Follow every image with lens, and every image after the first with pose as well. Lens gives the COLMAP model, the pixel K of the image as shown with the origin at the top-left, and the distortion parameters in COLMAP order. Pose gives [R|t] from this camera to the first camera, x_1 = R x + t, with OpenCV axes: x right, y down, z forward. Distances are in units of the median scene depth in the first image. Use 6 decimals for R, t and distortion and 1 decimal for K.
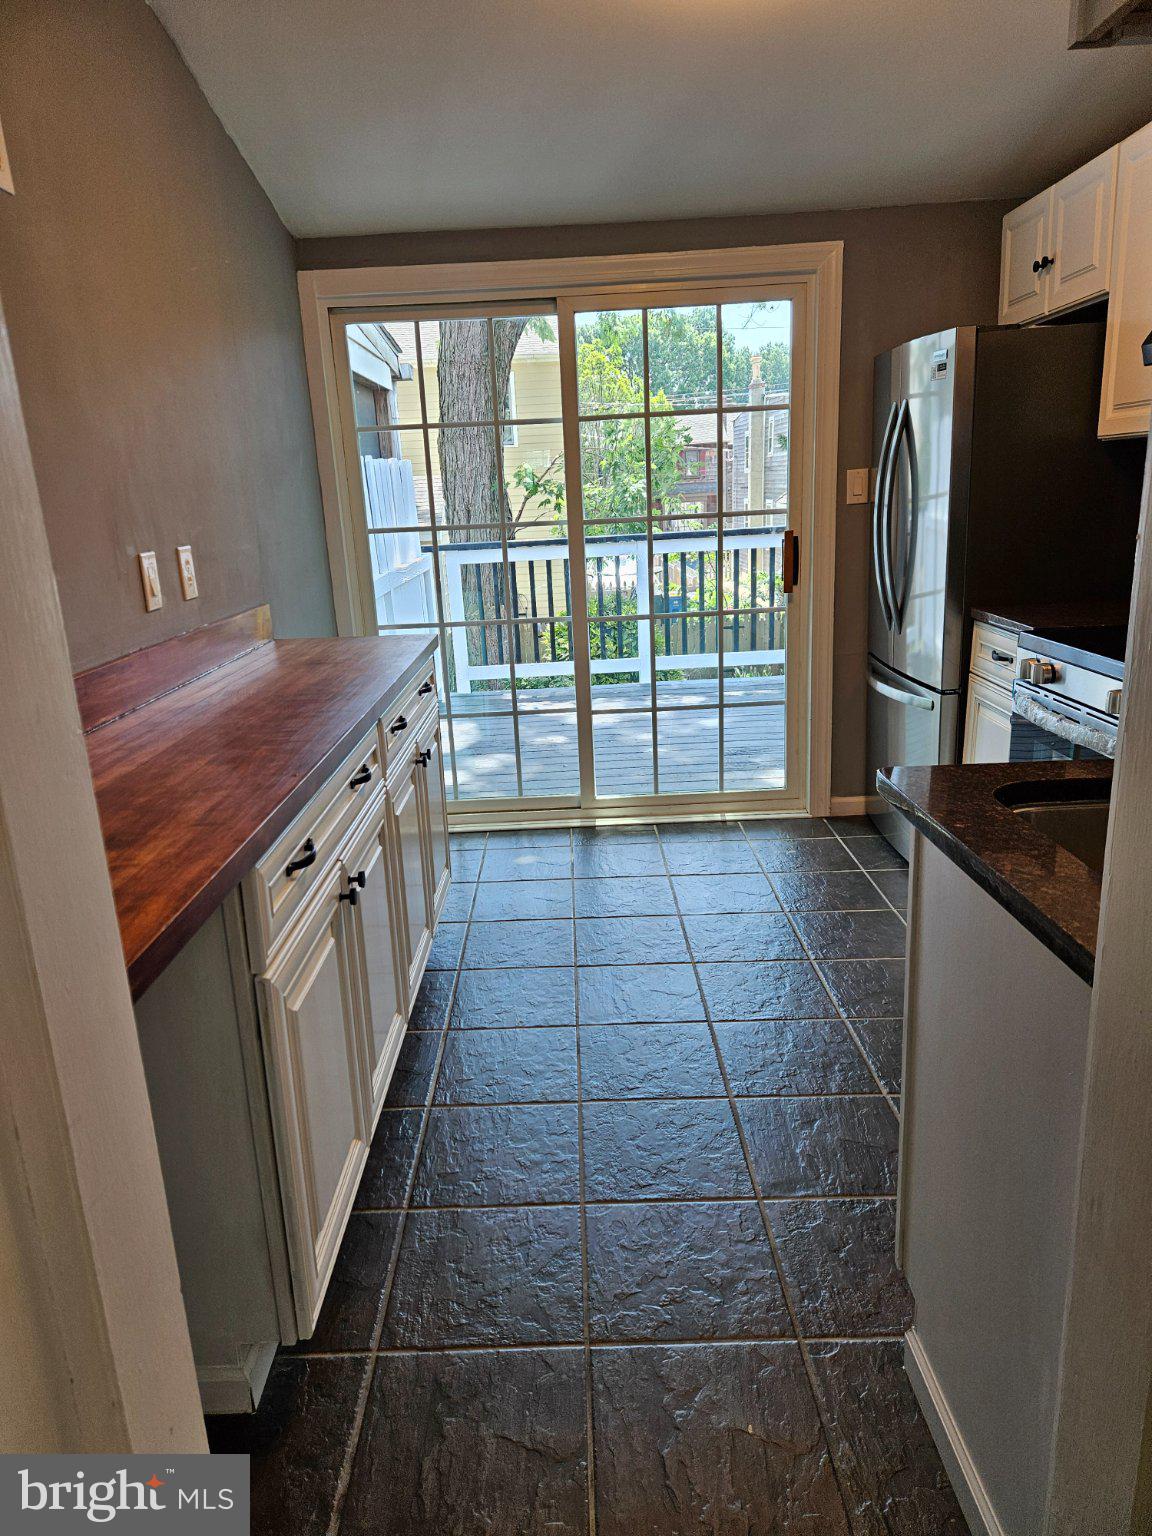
lens RADIAL K [[1025.3, 0, 576.0], [0, 1025.3, 768.0], [0, 0, 1]] dist [0.130152, 0.000094]
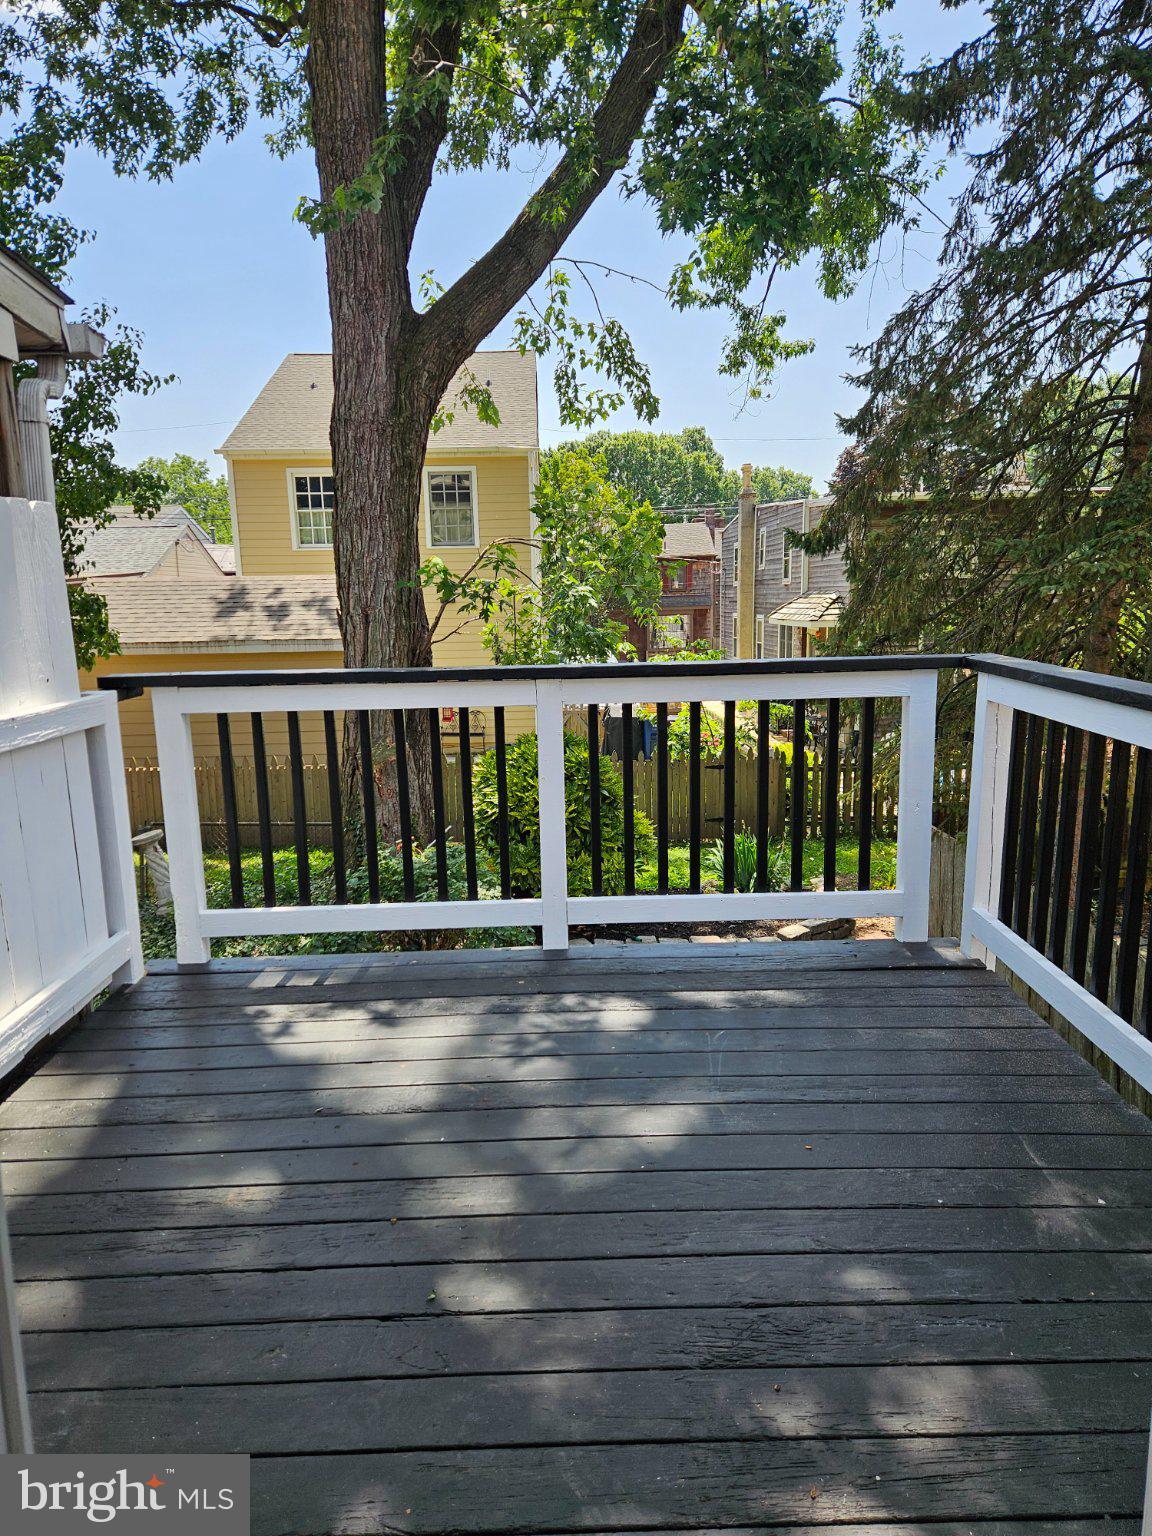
lens RADIAL K [[1025.3, 0, 576.0], [0, 1025.3, 768.0], [0, 0, 1]] dist [0.130152, 0.000094]
pose [[0.999502, 0.028948, 0.012560, 0.040037], [-0.027544, 0.994574, -0.100316, -0.070552], [-0.015396, 0.099920, 0.994876, 0.275703]]
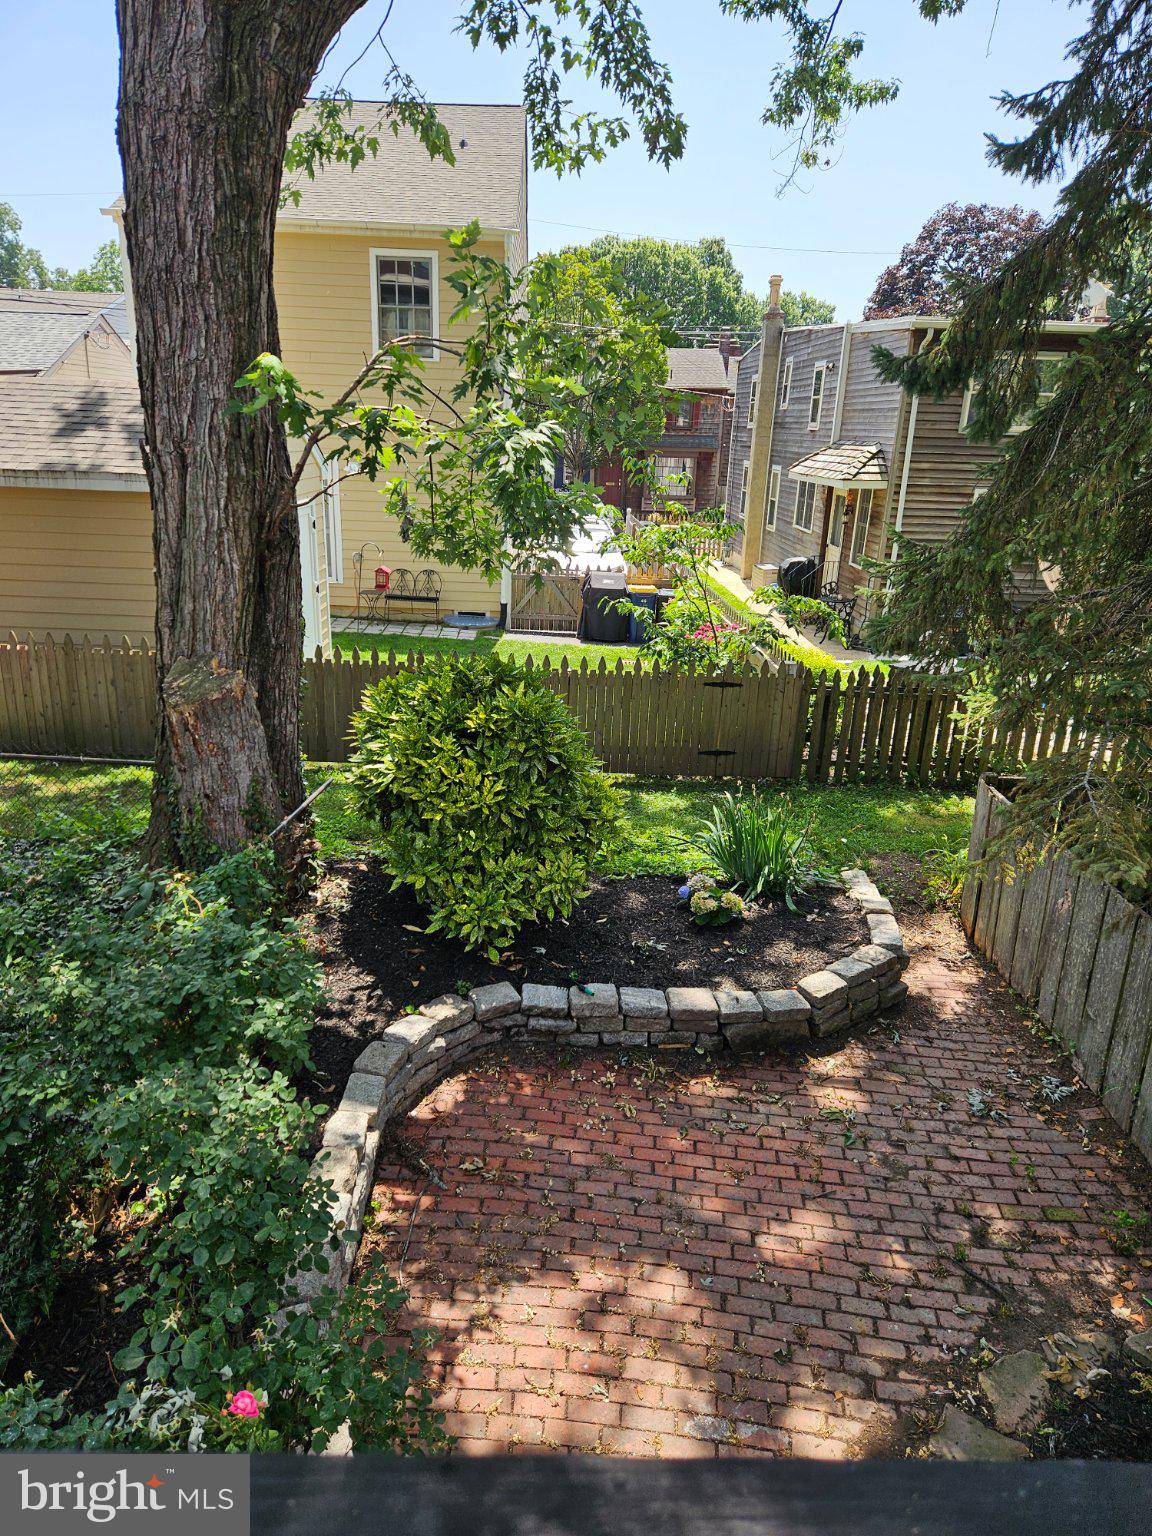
lens RADIAL K [[1024.2, 0, 561.2], [0, 1024.2, 772.1], [0, 0, 1]] dist [0.065316, -0.001964]
pose [[0.996445, 0.081262, 0.022220, 0.064438], [-0.082425, 0.994925, 0.057716, -0.150290], [-0.017417, -0.059343, 0.998086, 0.533859]]
